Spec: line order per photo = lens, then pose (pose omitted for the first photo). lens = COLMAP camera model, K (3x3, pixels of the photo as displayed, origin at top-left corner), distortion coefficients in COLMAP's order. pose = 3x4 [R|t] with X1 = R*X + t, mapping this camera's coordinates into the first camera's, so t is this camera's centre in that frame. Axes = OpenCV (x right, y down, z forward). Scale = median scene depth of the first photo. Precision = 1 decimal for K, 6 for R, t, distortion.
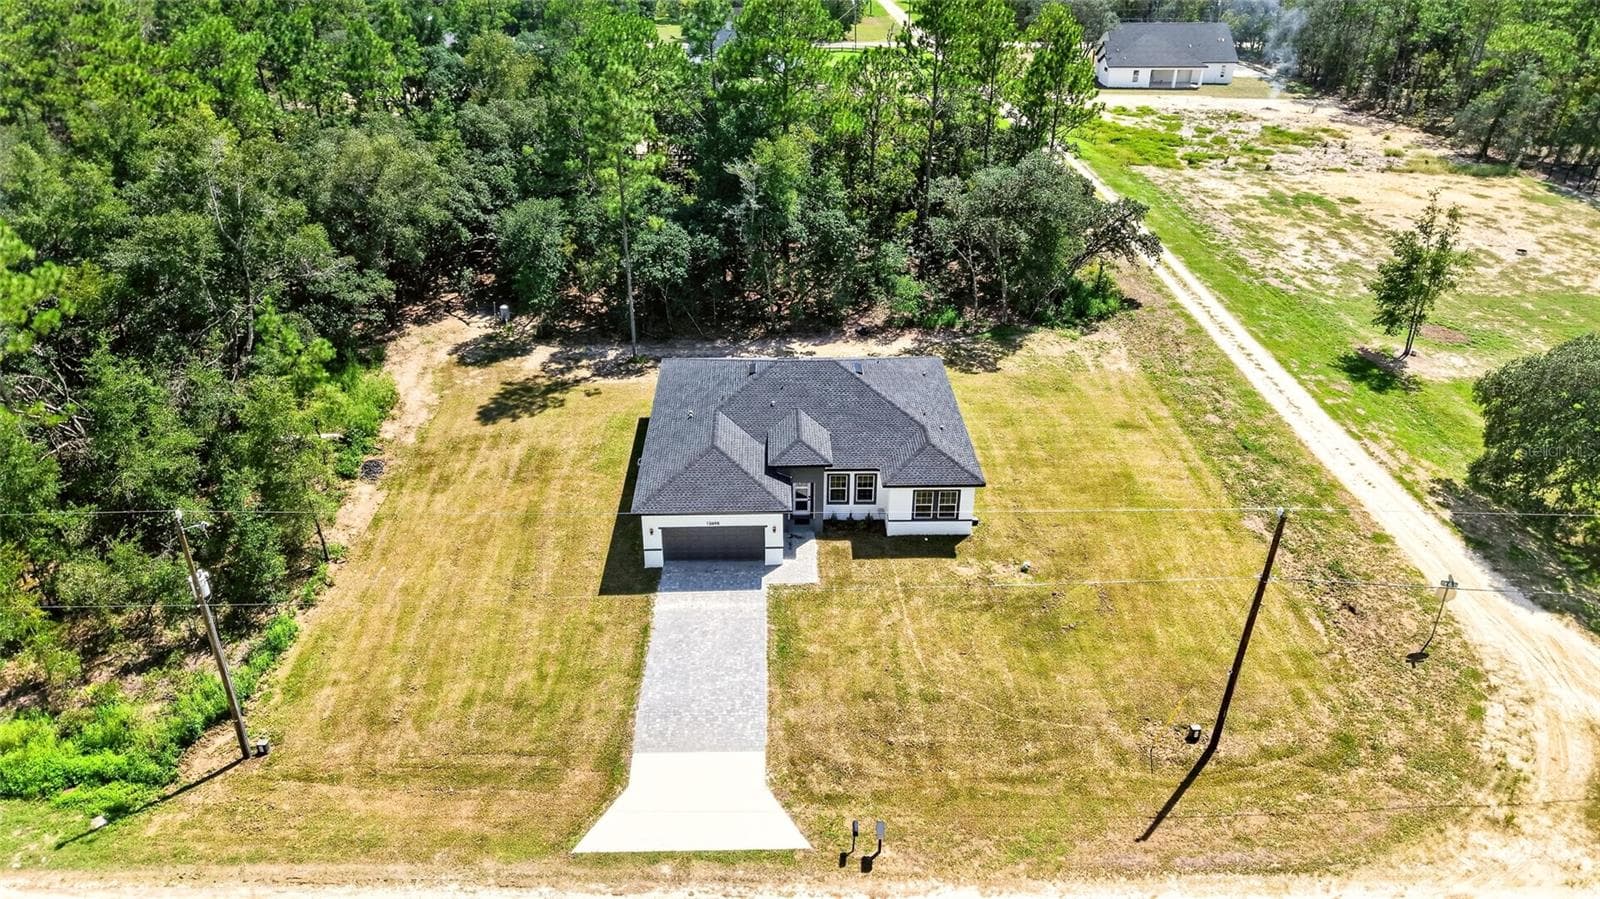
lens RADIAL K [[1080.5, 0, 800.0], [0, 1080.5, 449.5], [0, 0, 1]] dist [0.067865, -0.070970]
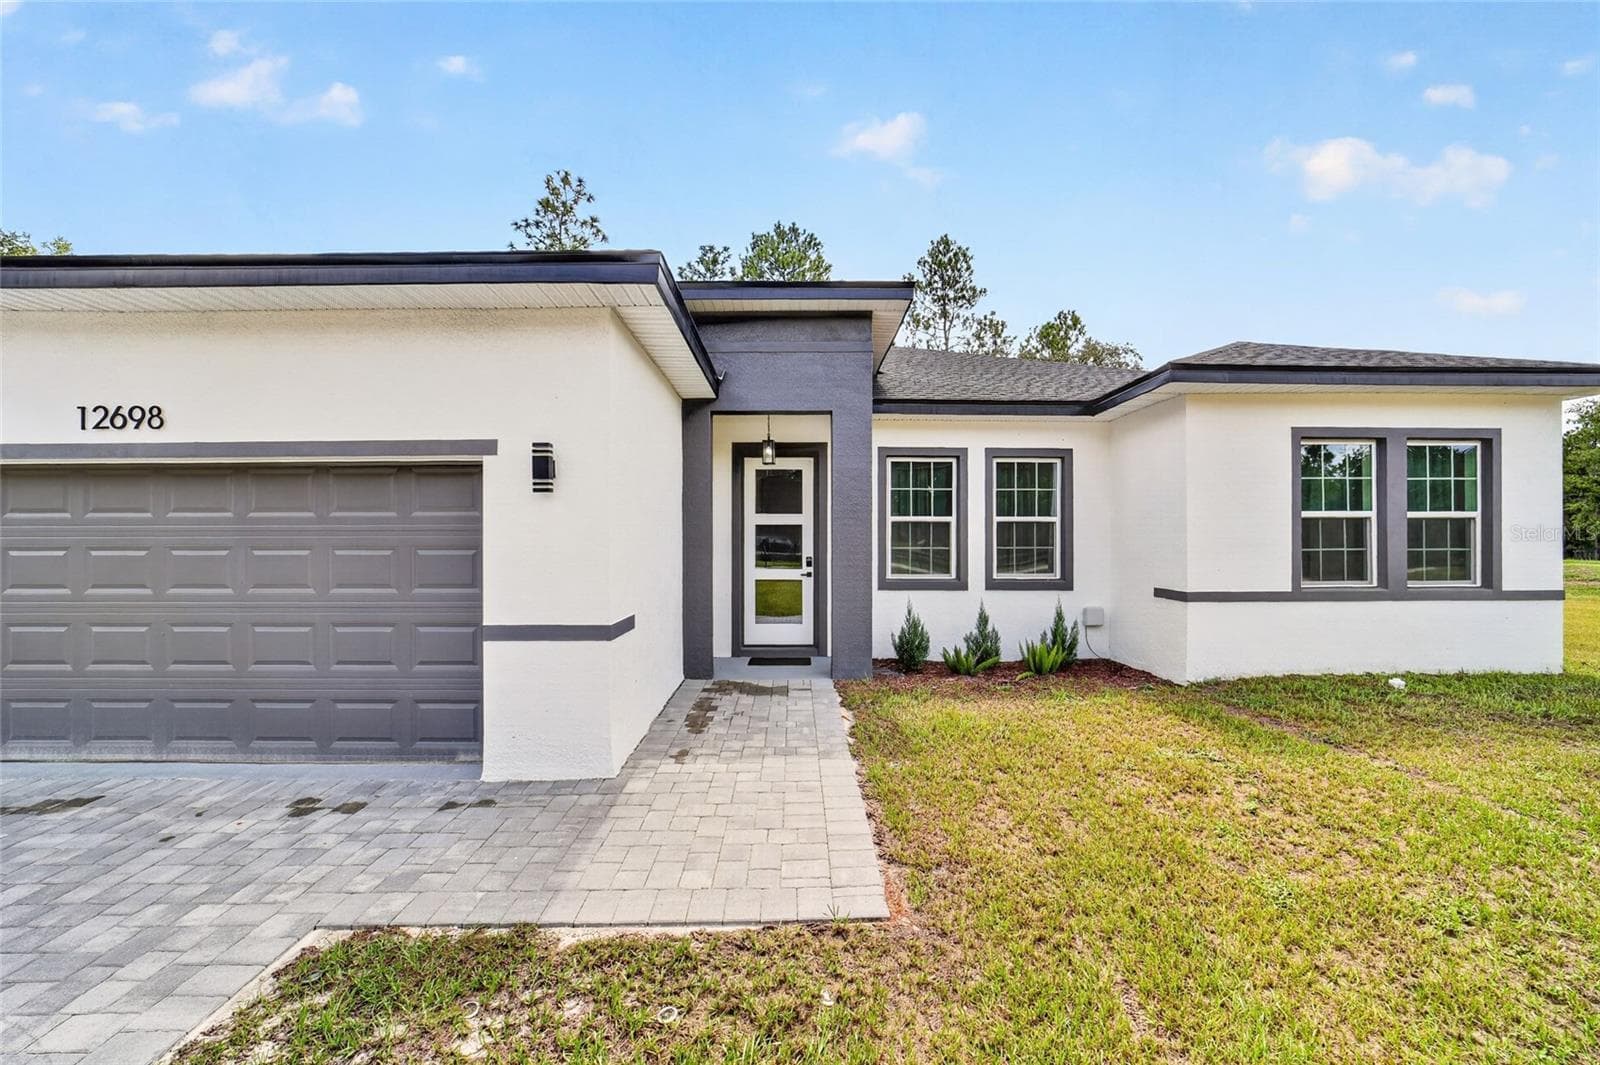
lens RADIAL K [[624.8, 0, 801.9], [0, 624.8, 541.1], [0, 0, 1]] dist [-0.039401, 0.009740]
pose [[0.999931, -0.006481, -0.009768, 0.007991], [0.000917, 0.873952, -0.486012, 0.112862], [0.011686, 0.485969, 0.873898, 0.868594]]
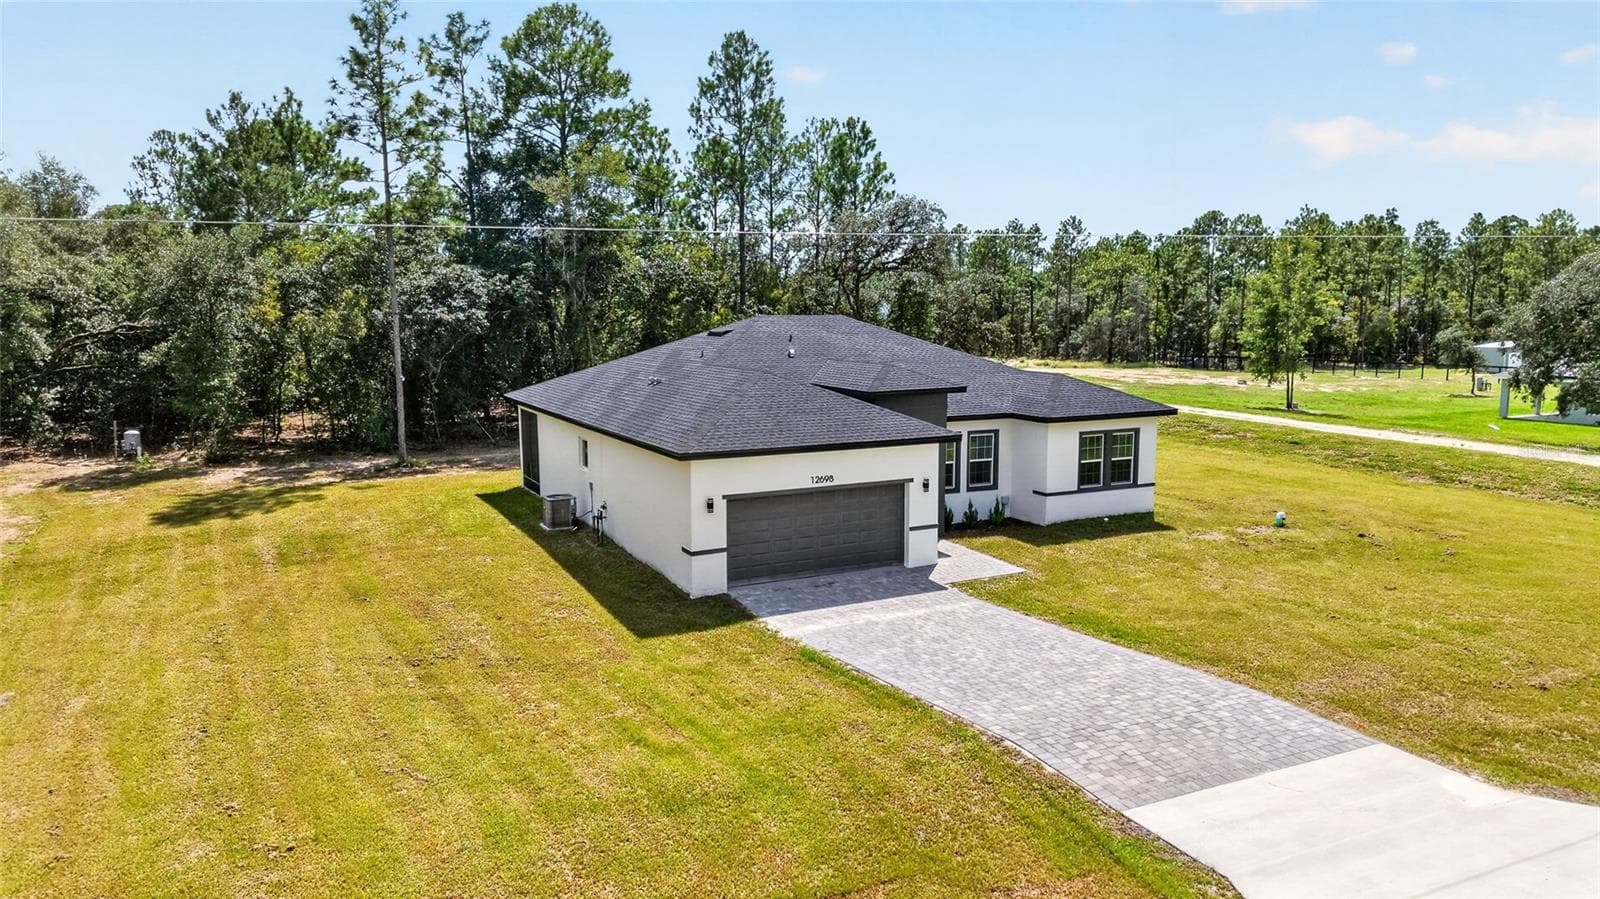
lens RADIAL K [[1062.1, 0, 800.0], [0, 1062.1, 449.5], [0, 0, 1]] dist [0.061959, -0.081238]
pose [[0.901305, -0.063725, 0.428473, -0.276594], [0.215954, 0.923542, -0.316912, 0.193551], [-0.375518, 0.378165, 0.846155, 0.540675]]
